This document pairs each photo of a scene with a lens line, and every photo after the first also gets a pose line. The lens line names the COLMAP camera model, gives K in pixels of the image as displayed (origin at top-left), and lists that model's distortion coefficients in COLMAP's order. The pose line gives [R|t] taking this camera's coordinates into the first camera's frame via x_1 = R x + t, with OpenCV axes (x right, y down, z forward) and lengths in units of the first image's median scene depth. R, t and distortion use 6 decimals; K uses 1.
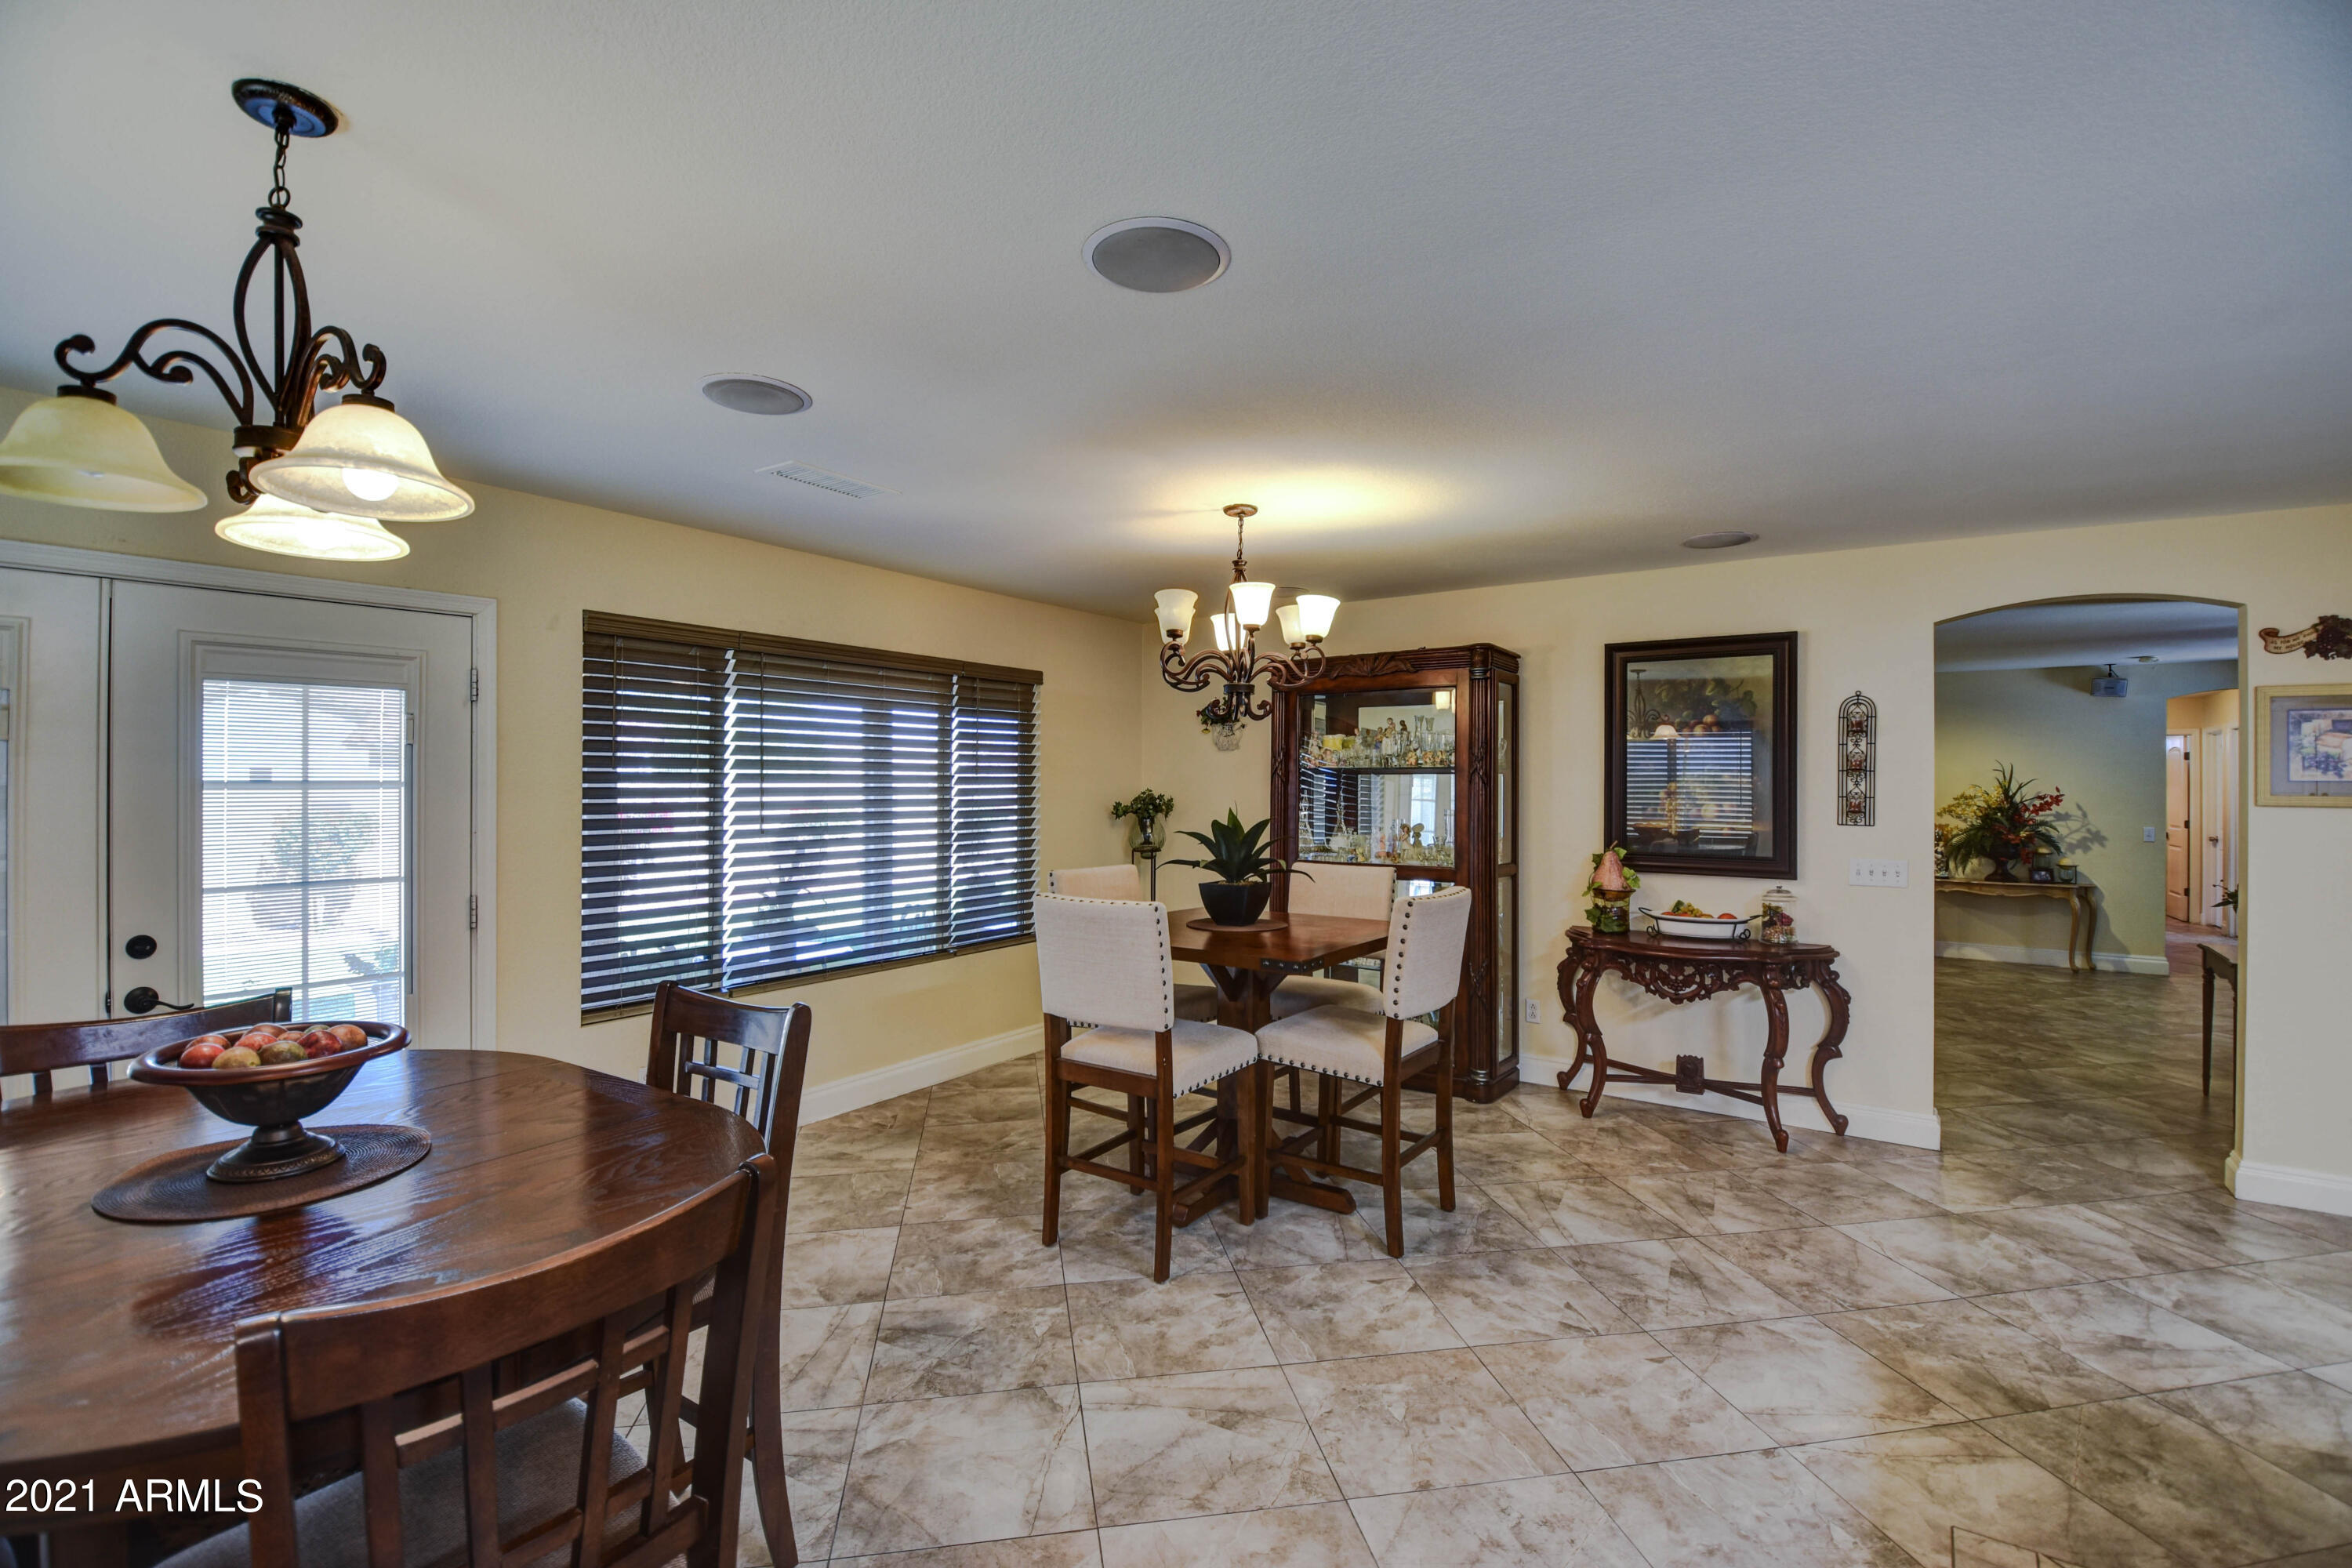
lens RADIAL K [[1041.4, 0, 1165.2], [0, 1041.4, 782.3], [0, 0, 1]] dist [0.000242, -0.014096]
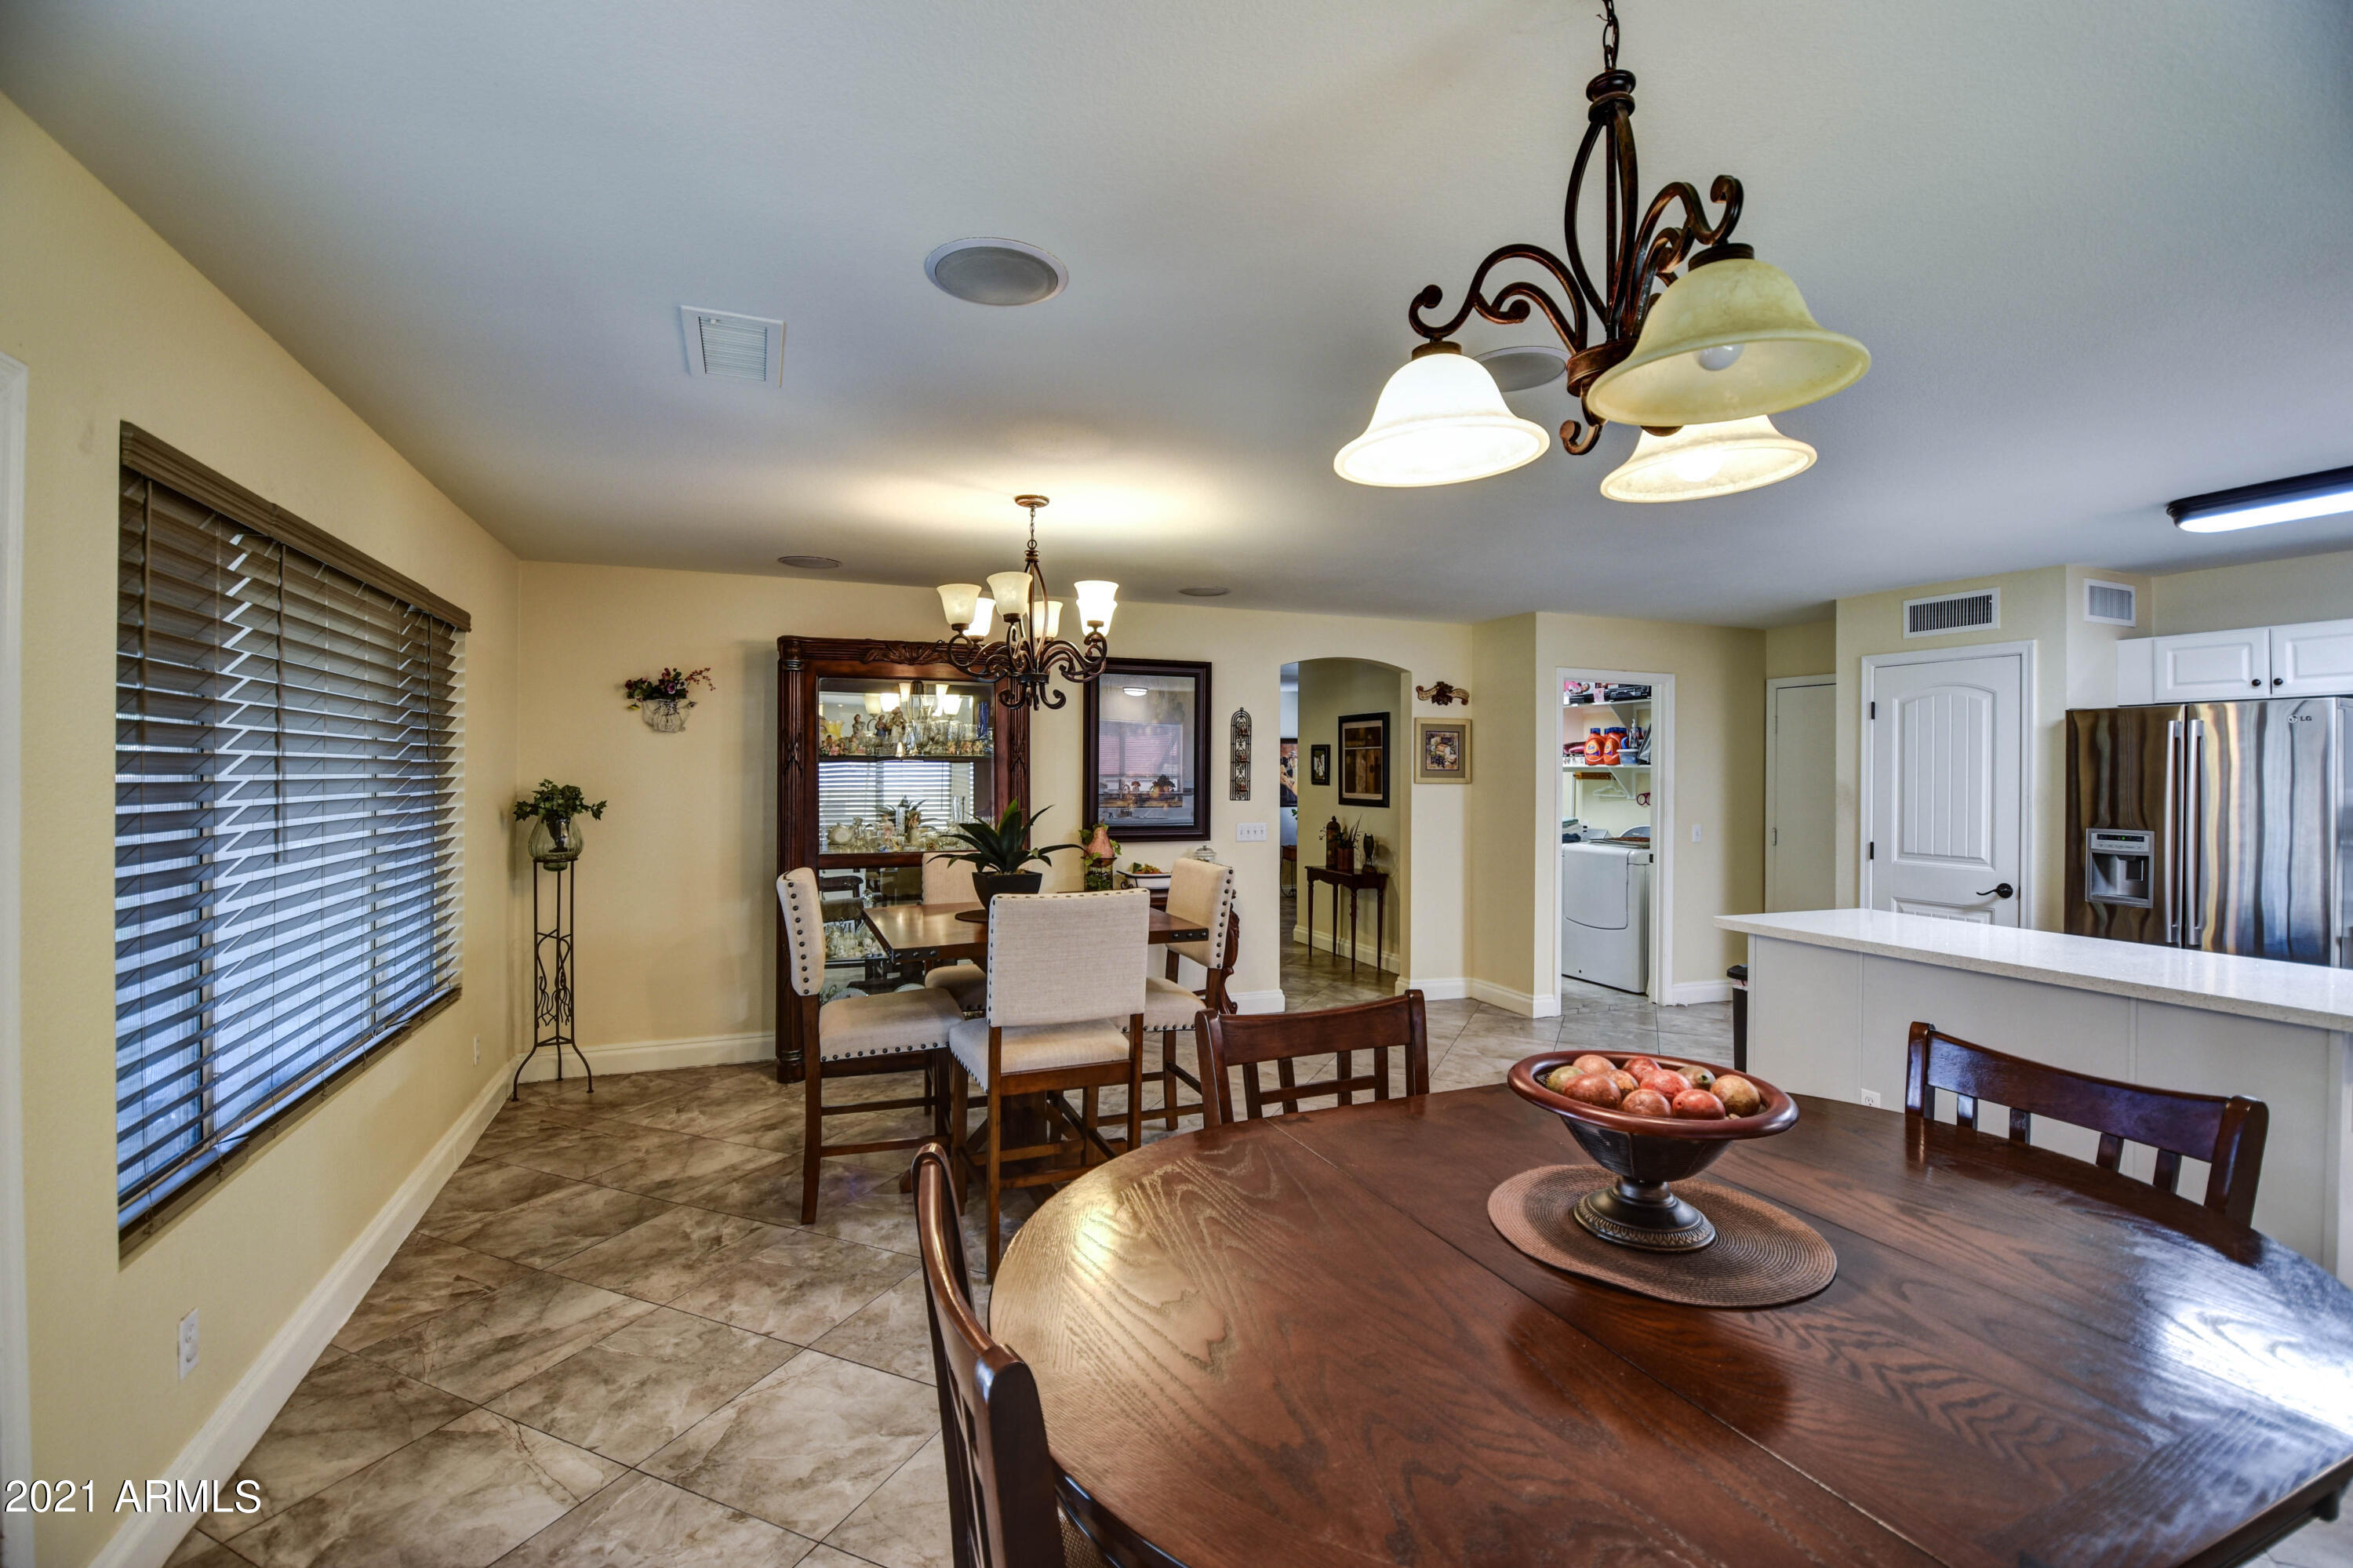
lens RADIAL K [[1041.8, 0, 1182.1], [0, 1041.8, 770.4], [0, 0, 1]] dist [0.000242, -0.014096]
pose [[0.550216, -0.000312, 0.835022, -0.683476], [-0.000442, 1.000000, 0.000665, -0.001211], [-0.835022, -0.000735, 0.550216, 0.319474]]
